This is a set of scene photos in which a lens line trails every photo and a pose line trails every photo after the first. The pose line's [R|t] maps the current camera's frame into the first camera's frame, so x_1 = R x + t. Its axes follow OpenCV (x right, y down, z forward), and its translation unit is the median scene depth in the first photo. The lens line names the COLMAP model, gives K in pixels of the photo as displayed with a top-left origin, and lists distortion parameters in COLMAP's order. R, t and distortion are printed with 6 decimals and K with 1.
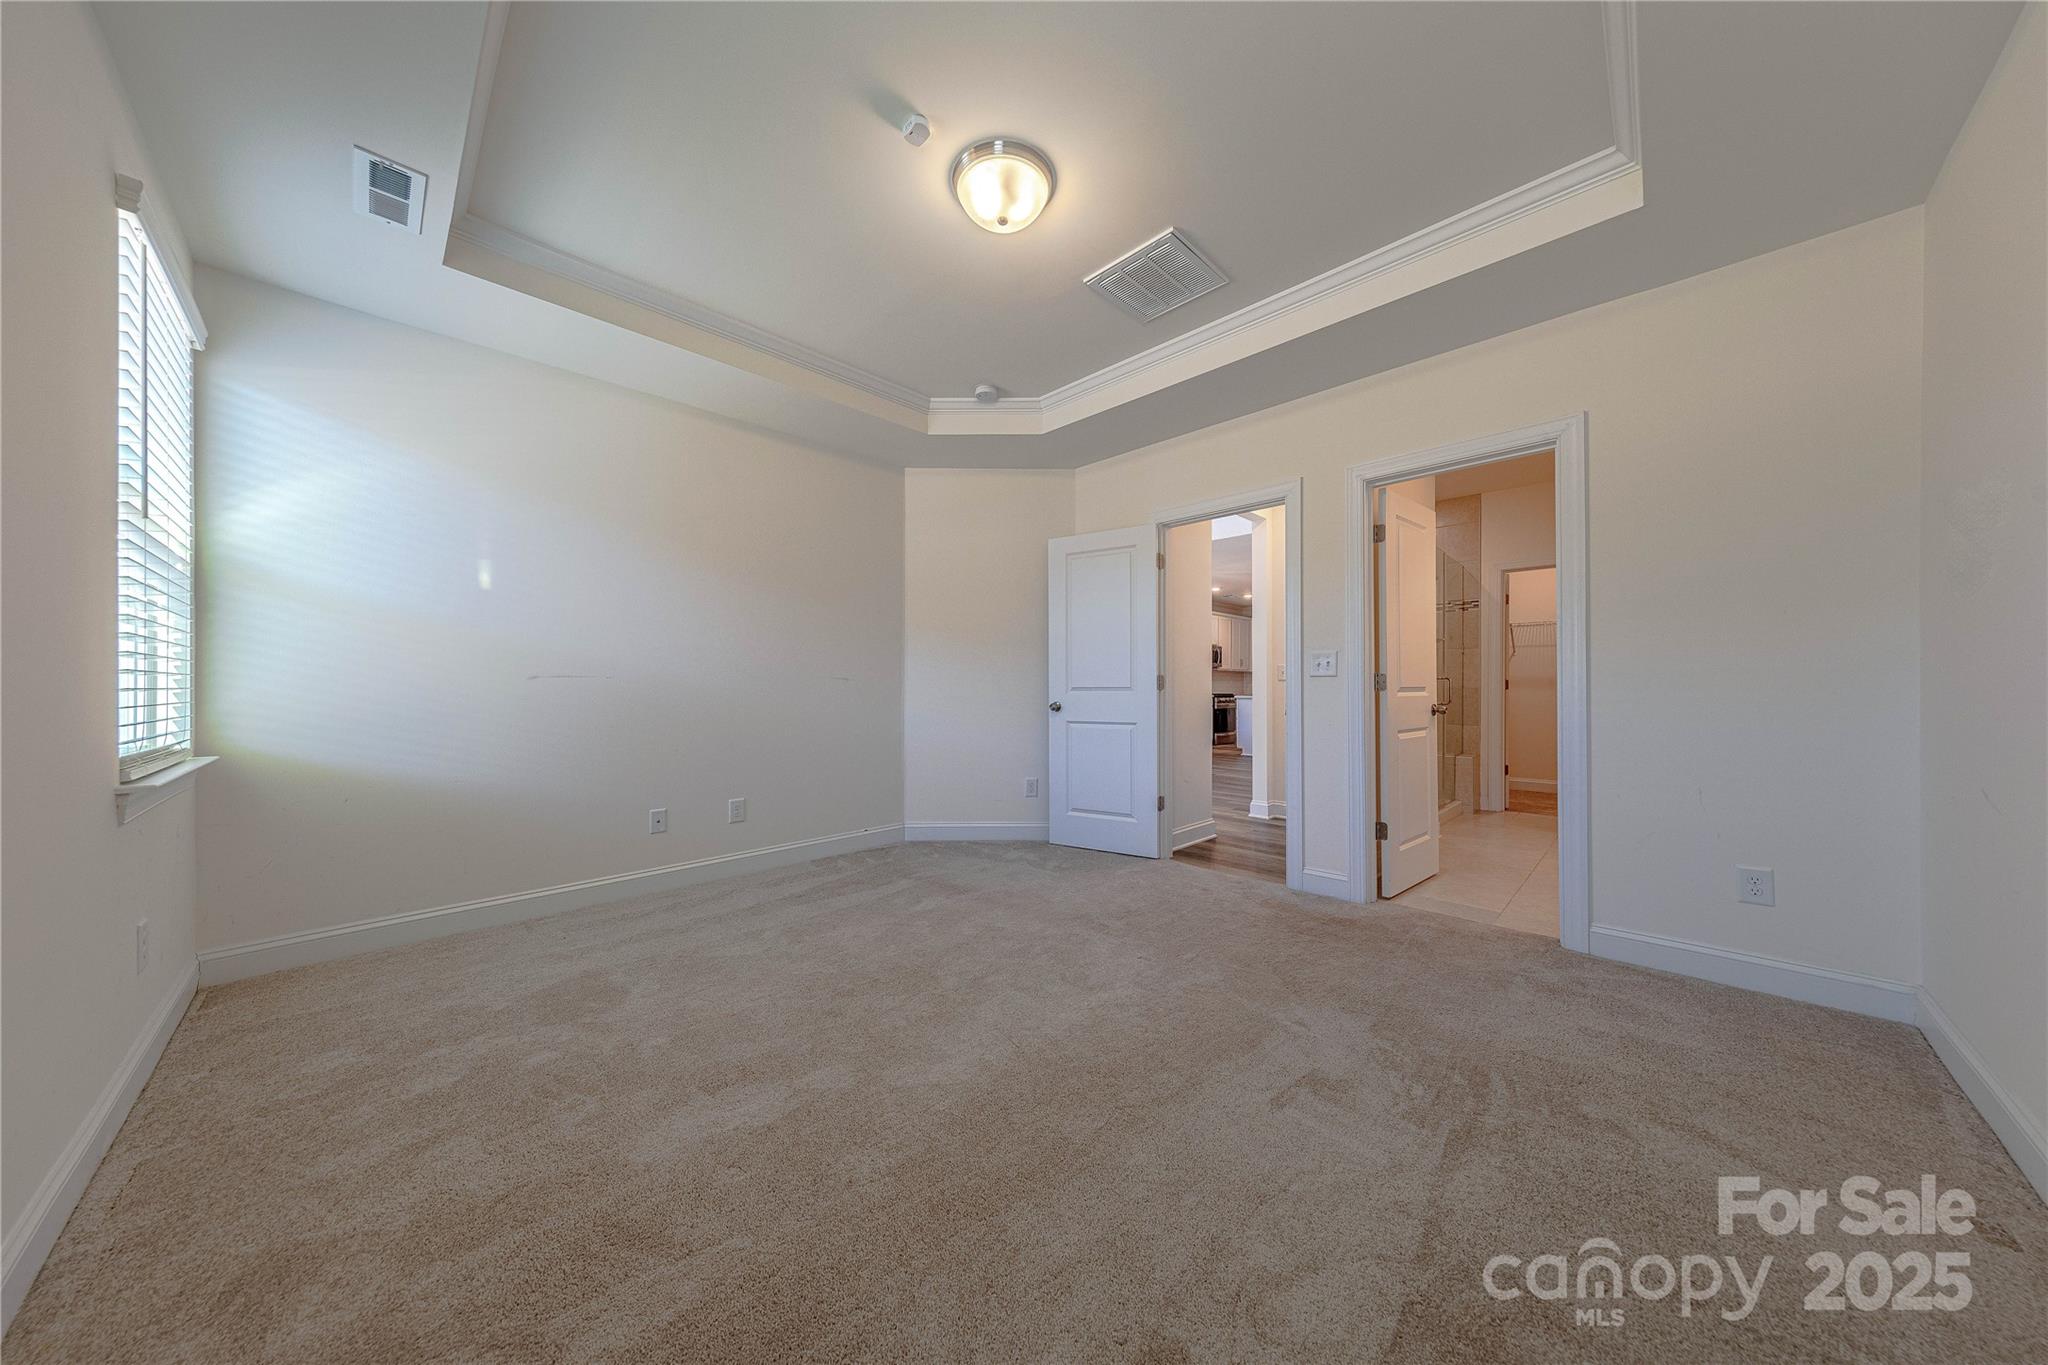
lens RADIAL K [[649.2, 0, 1025.0], [0, 649.2, 687.7], [0, 0, 1]] dist [0.006444, -0.000344]
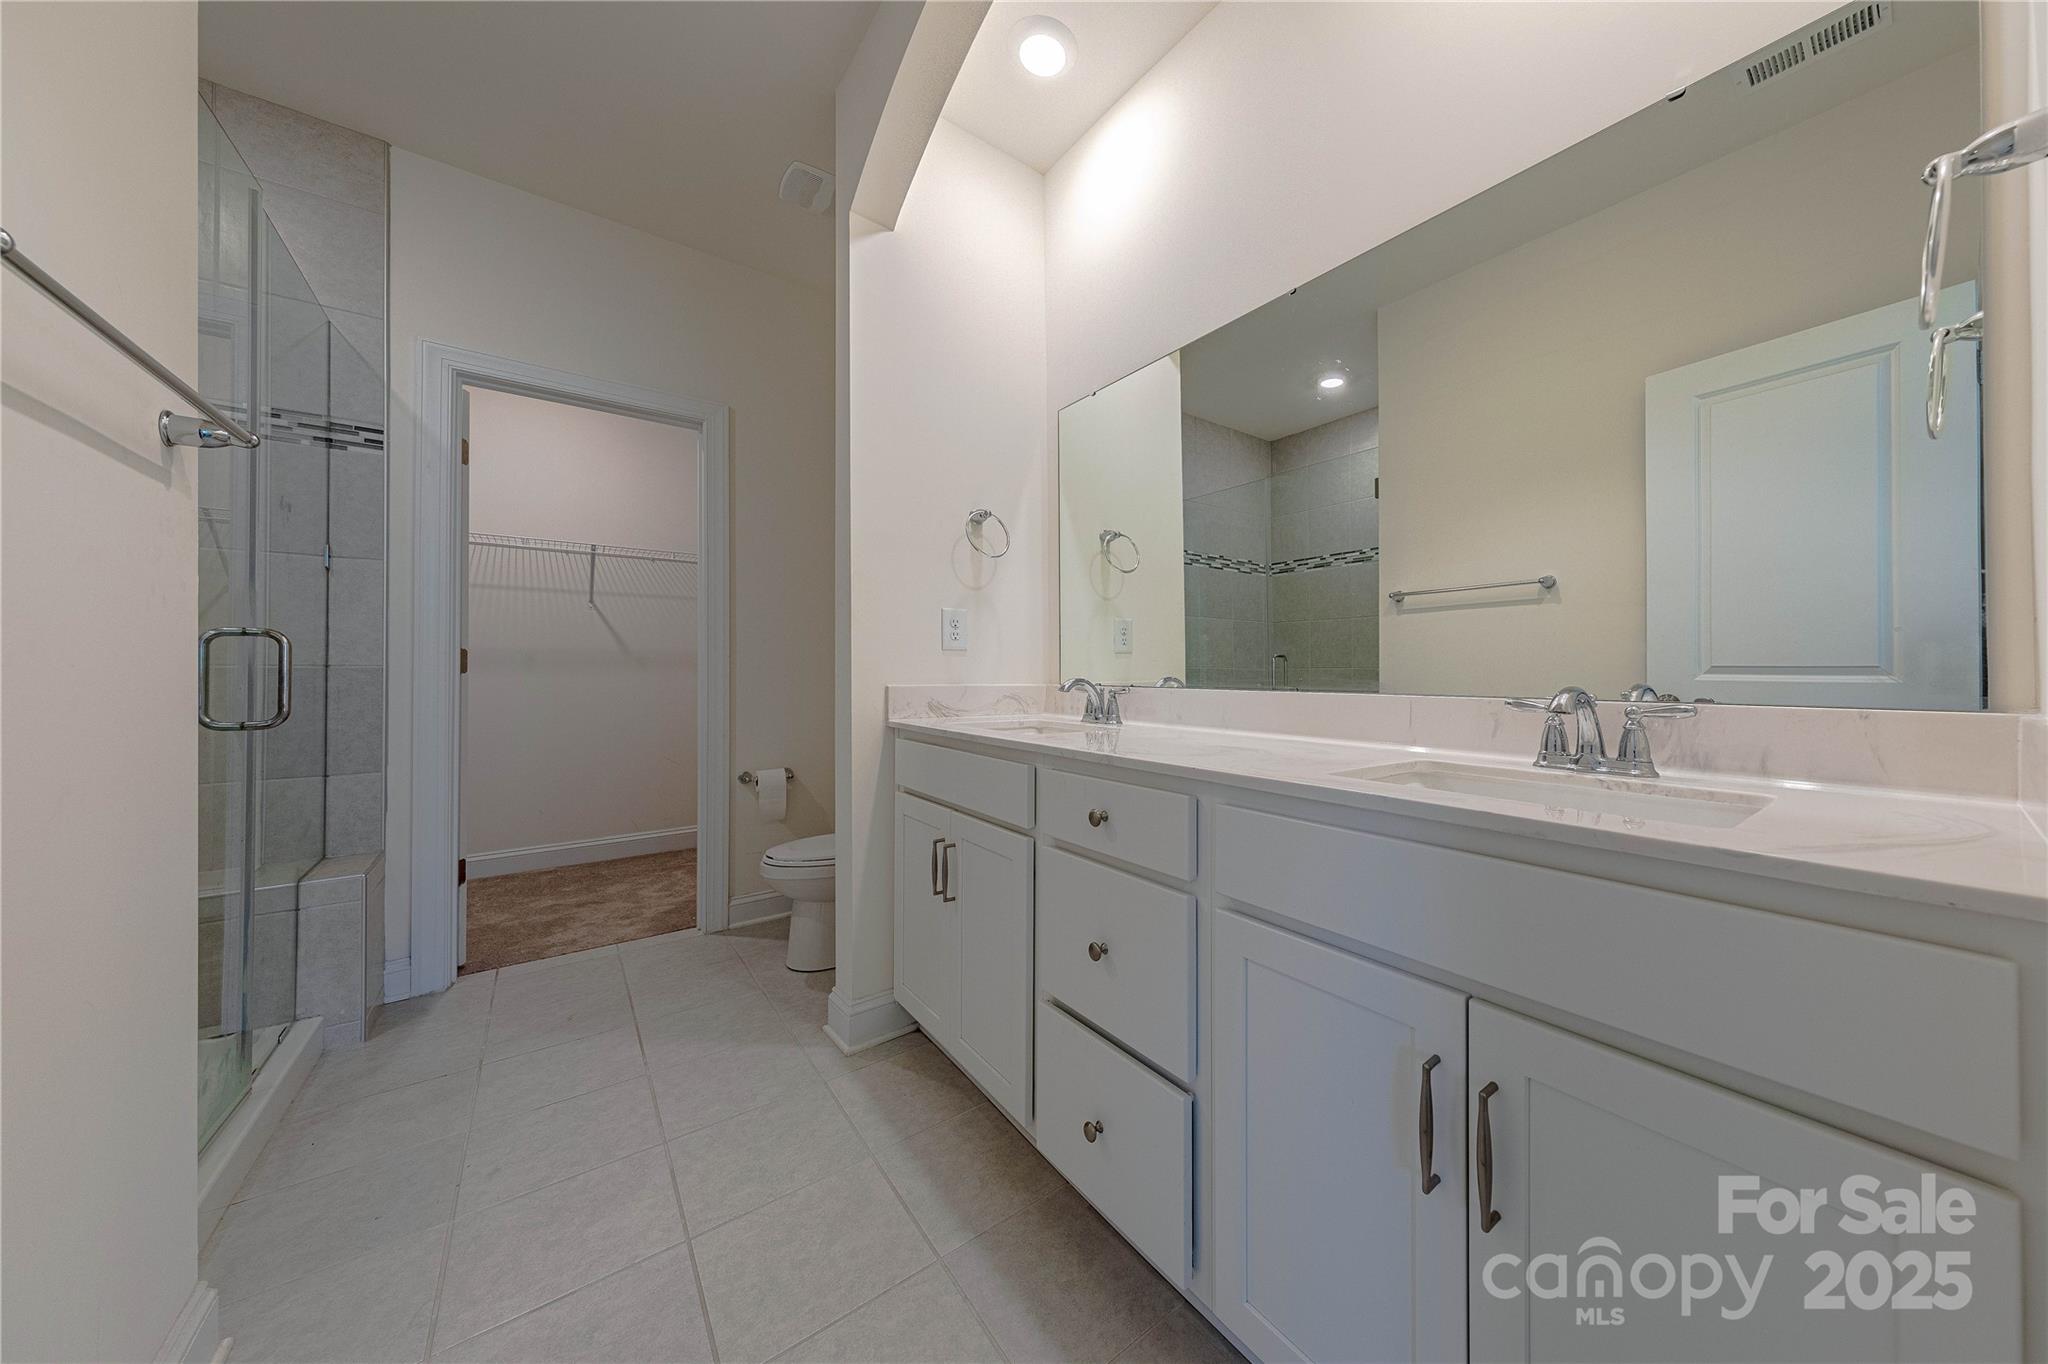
lens RADIAL K [[649.2, 0, 1099.4], [0, 649.2, 671.1], [0, 0, 1]] dist [0.006444, -0.000344]
pose [[0.106487, 0.000367, 0.994314, 0.373810], [-0.004119, 0.999992, 0.000072, -0.000075], [-0.994306, -0.004103, 0.106488, 0.559569]]
